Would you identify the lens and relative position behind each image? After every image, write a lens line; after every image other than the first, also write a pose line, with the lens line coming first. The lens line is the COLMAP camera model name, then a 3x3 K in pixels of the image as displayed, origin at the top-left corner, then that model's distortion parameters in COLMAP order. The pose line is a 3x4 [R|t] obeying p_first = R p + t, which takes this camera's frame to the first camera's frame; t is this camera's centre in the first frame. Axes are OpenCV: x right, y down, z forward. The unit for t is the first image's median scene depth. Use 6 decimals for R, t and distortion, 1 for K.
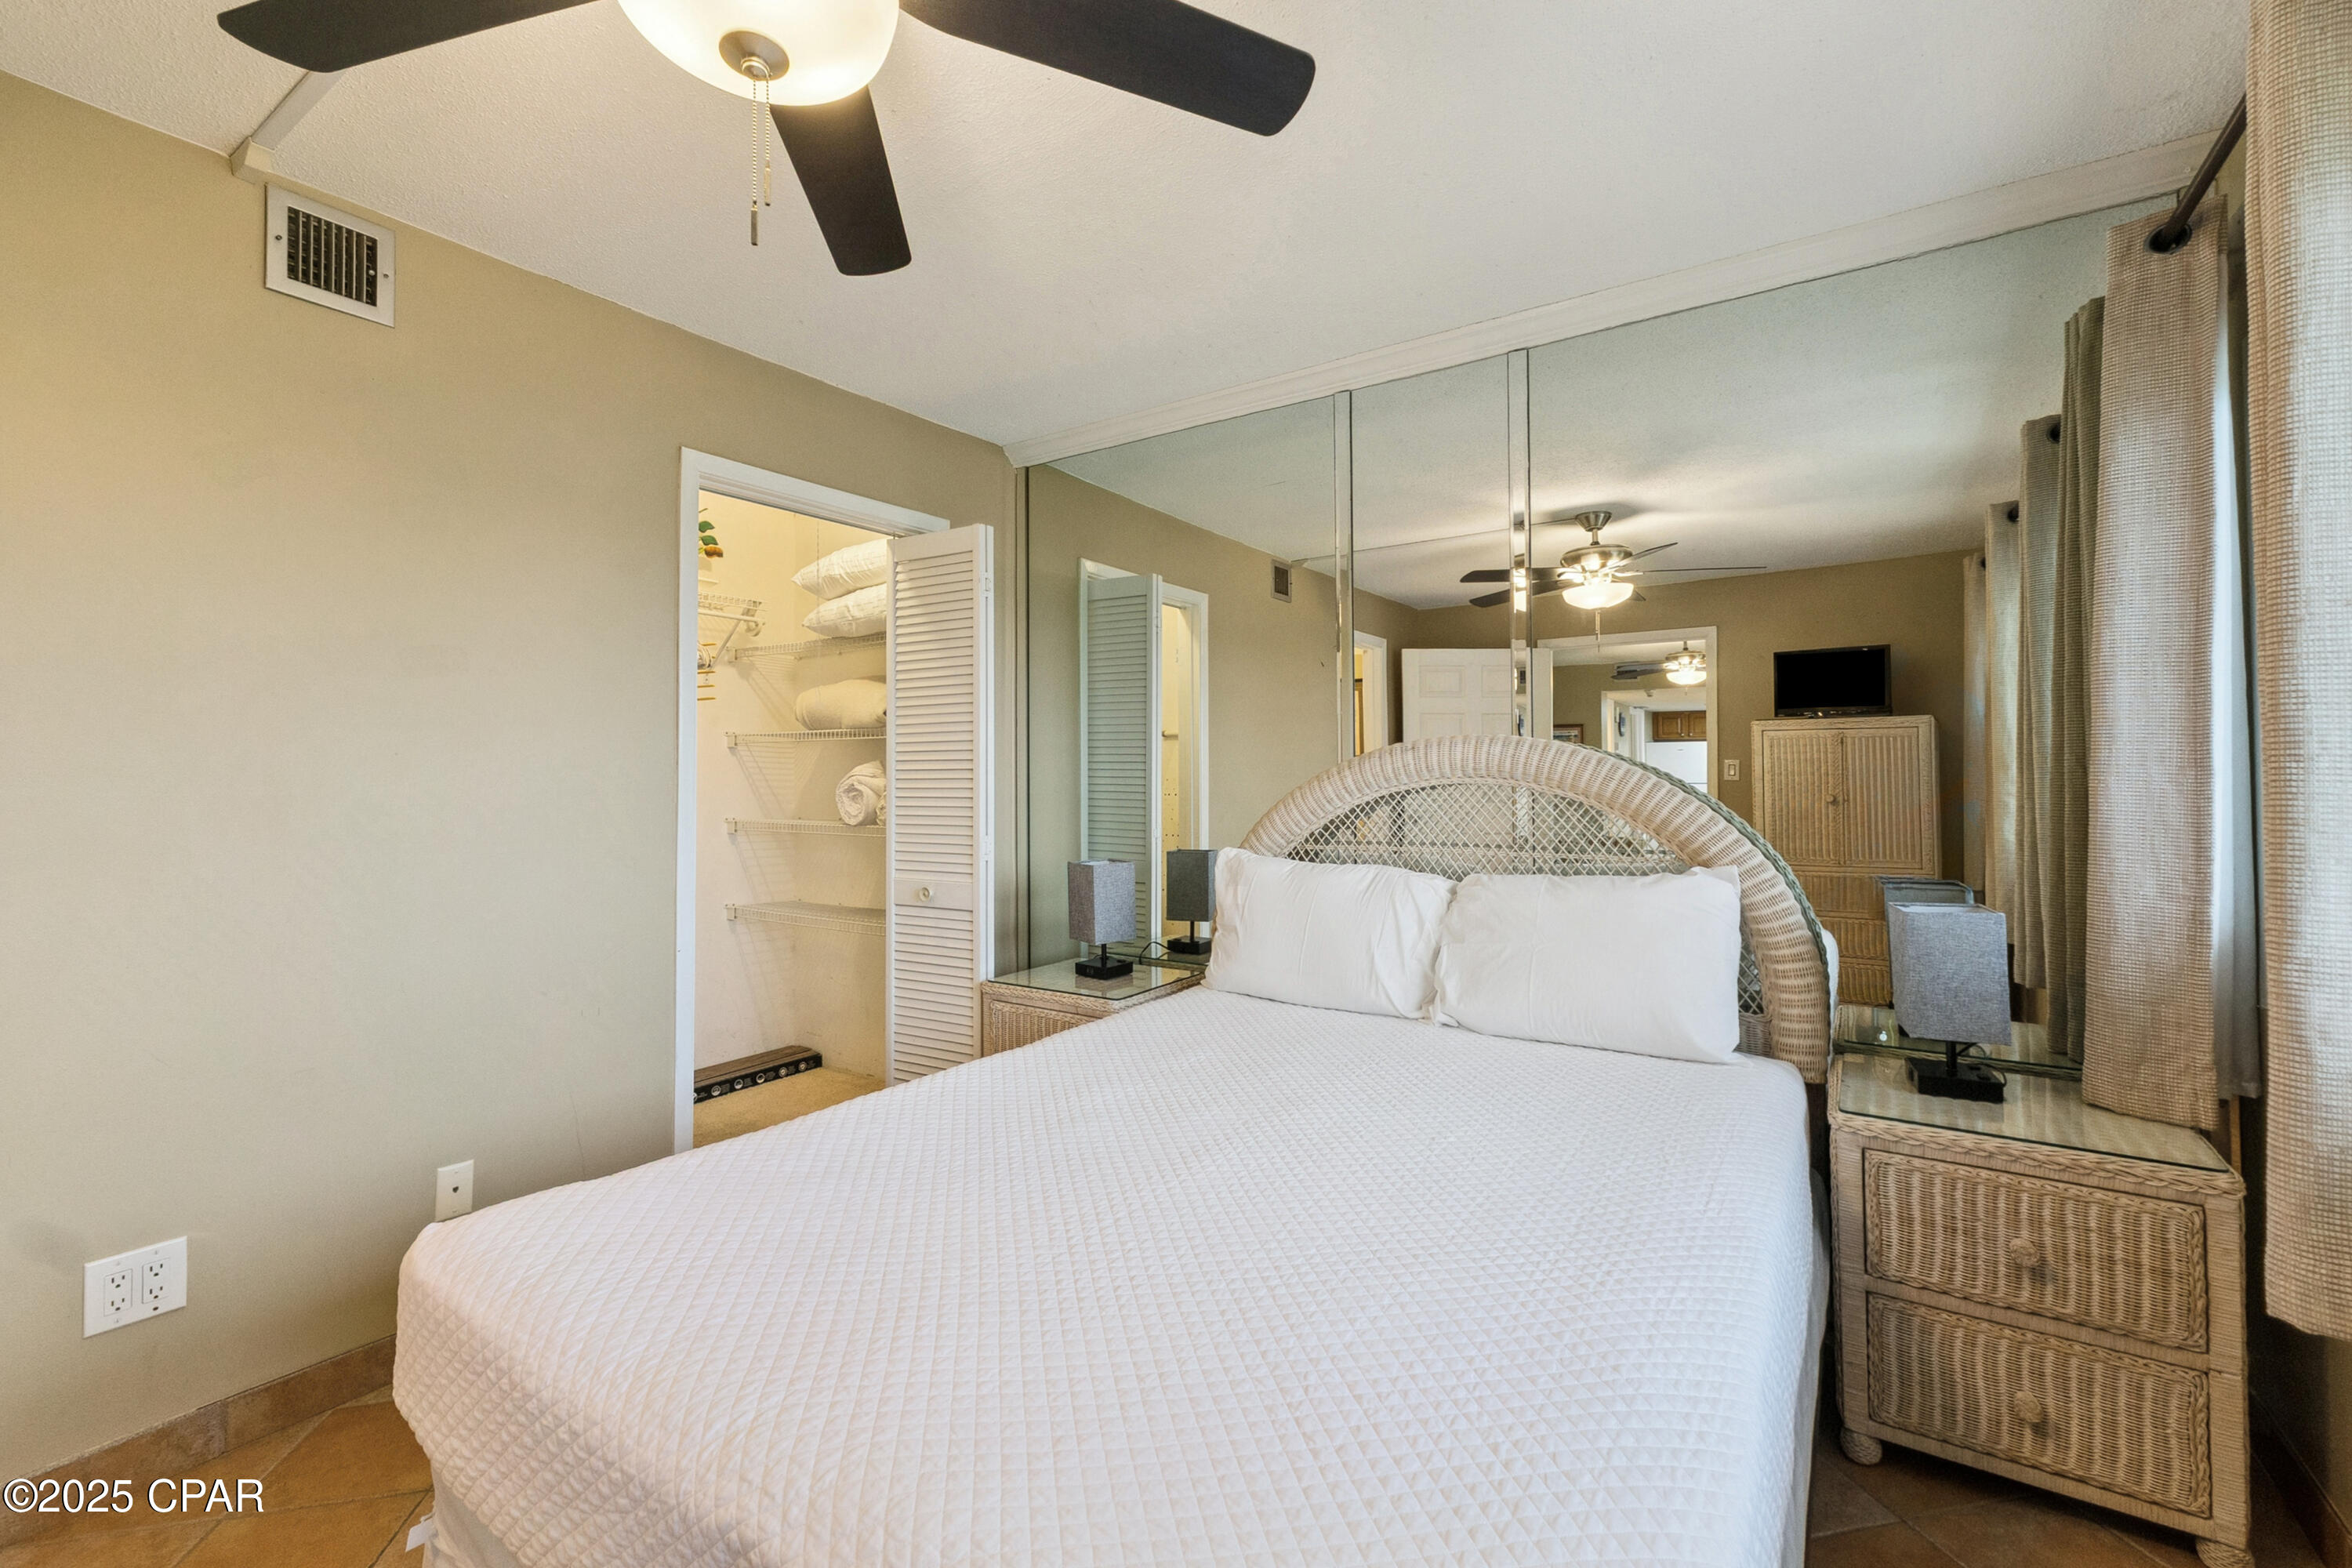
lens RADIAL K [[1009.8, 0, 1175.6], [0, 1009.8, 767.8], [0, 0, 1]] dist [0.008202, -0.001574]
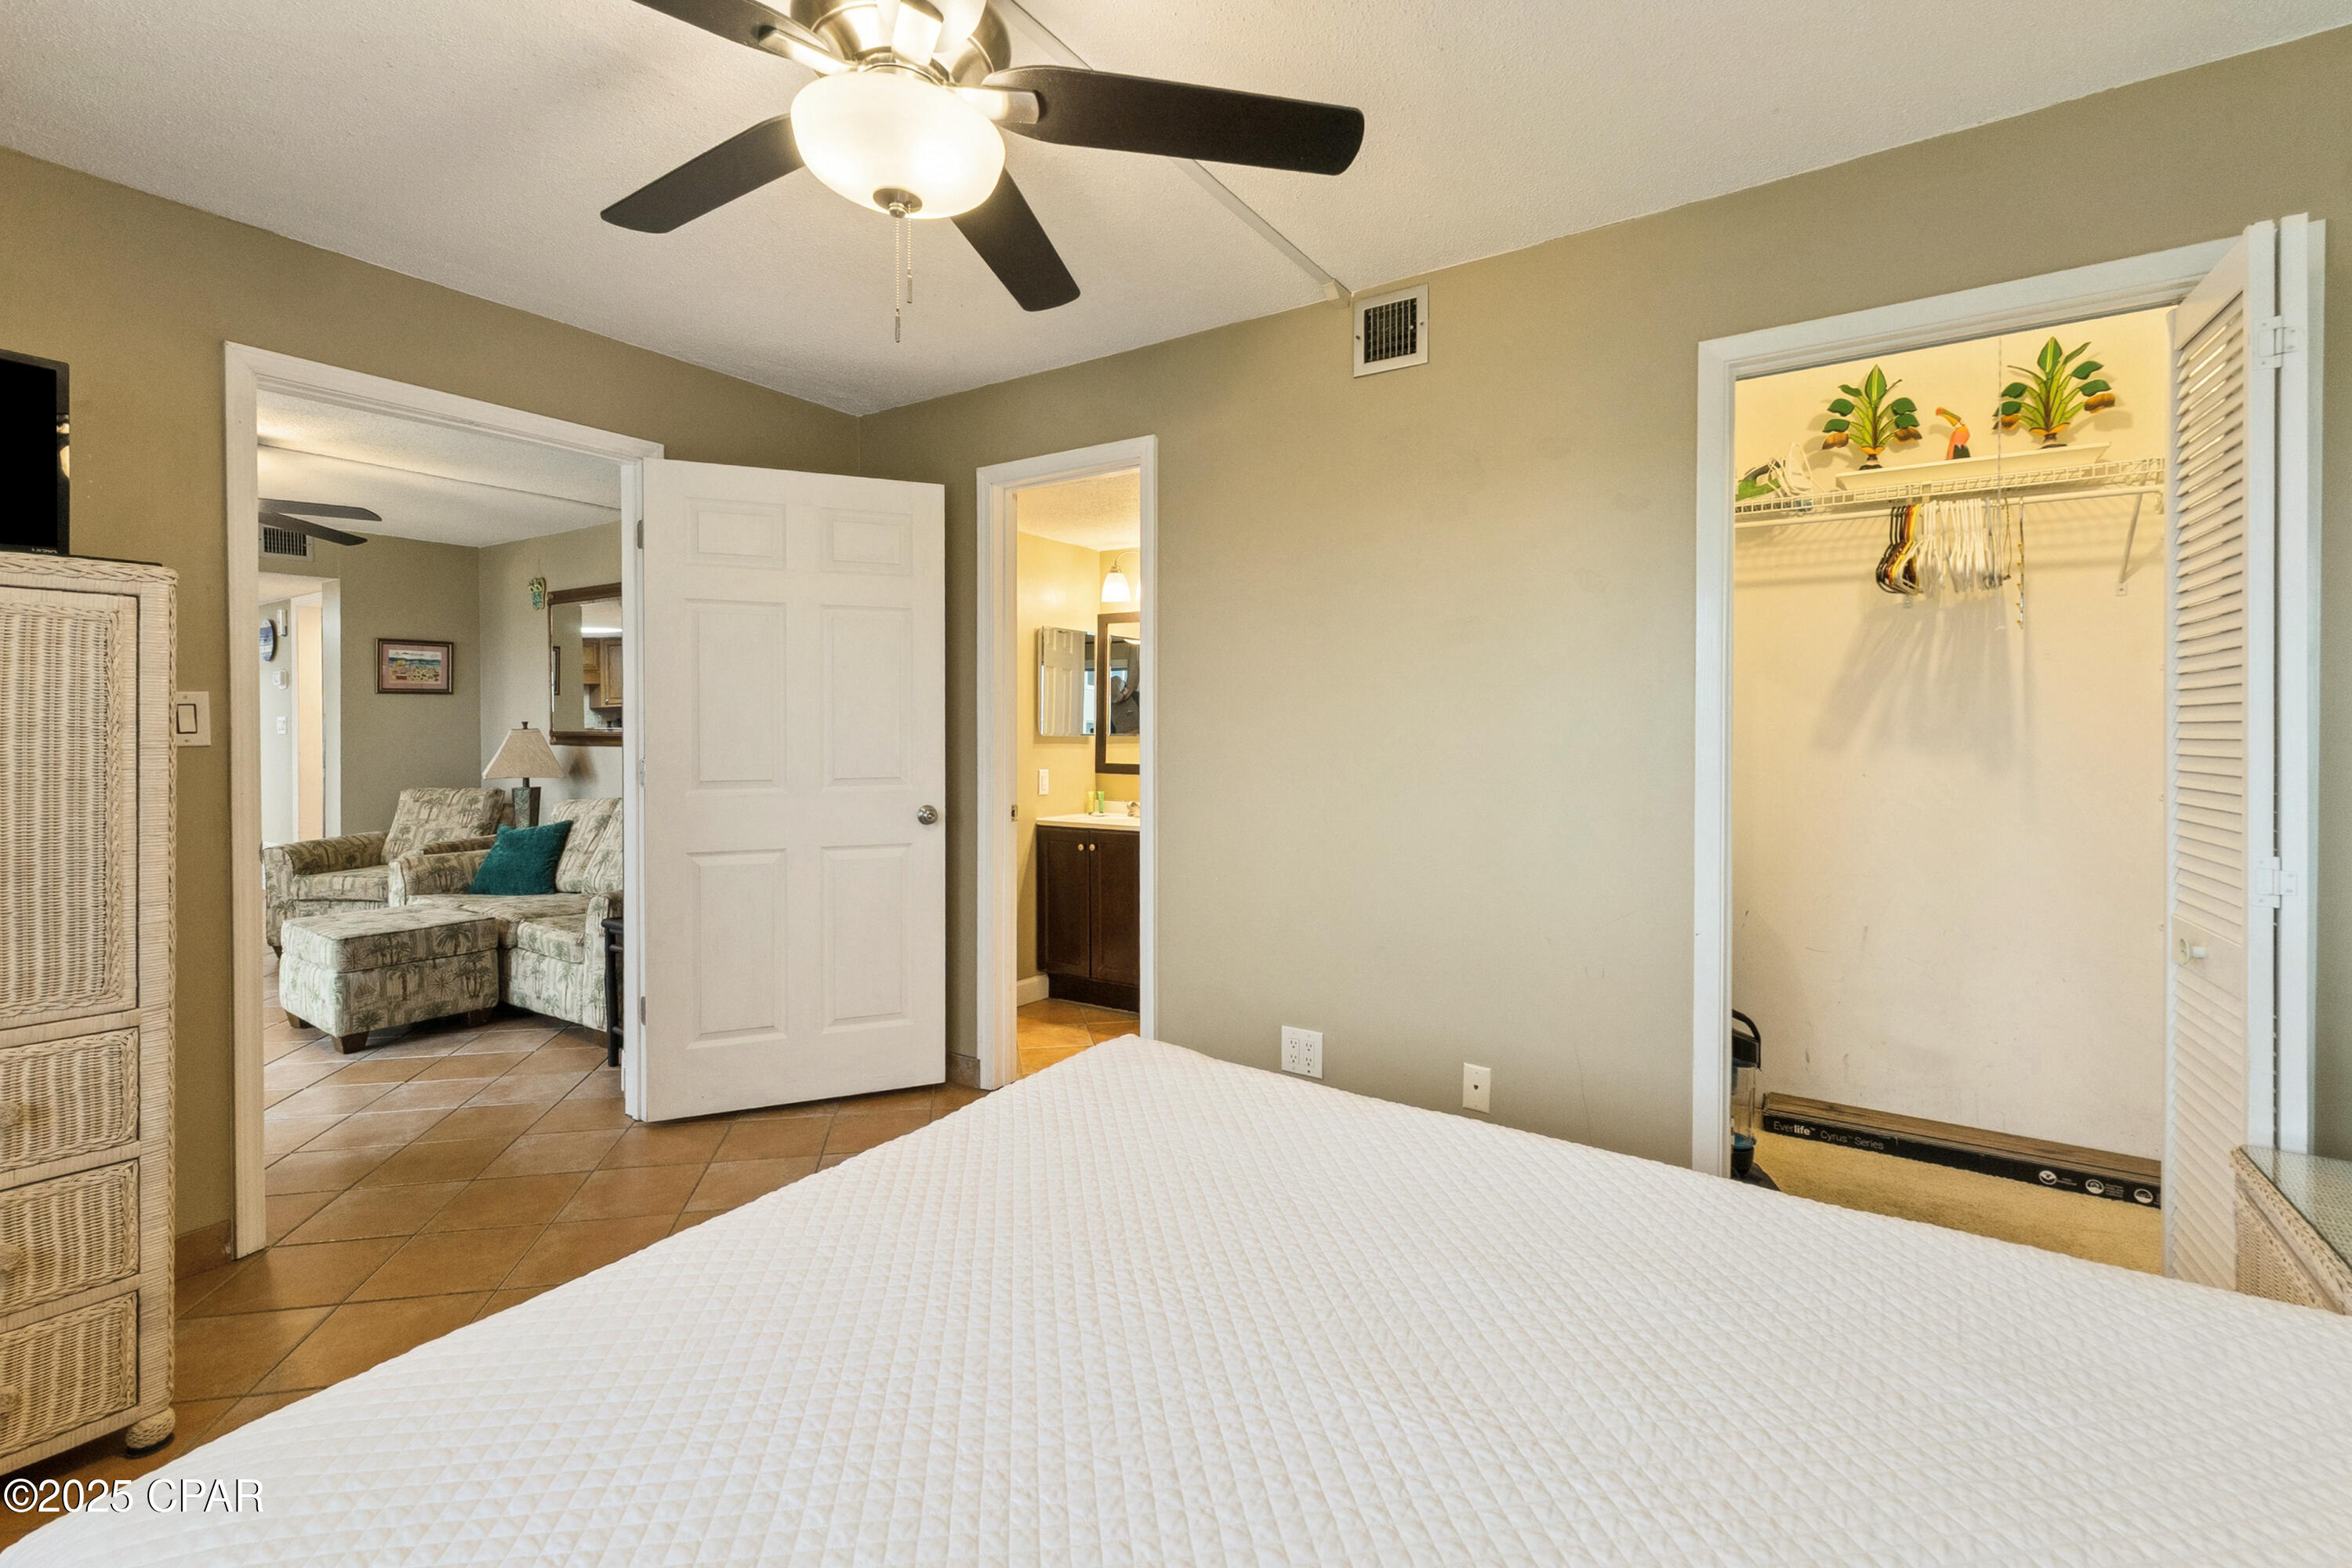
lens RADIAL K [[1009.8, 0, 1141.9], [0, 1009.8, 743.4], [0, 0, 1]] dist [0.008202, -0.001574]
pose [[-0.024495, 0.024910, -0.999390, 0.394060], [0.006931, 0.999670, 0.024747, -0.007467], [0.999676, -0.006321, -0.024660, 0.580002]]
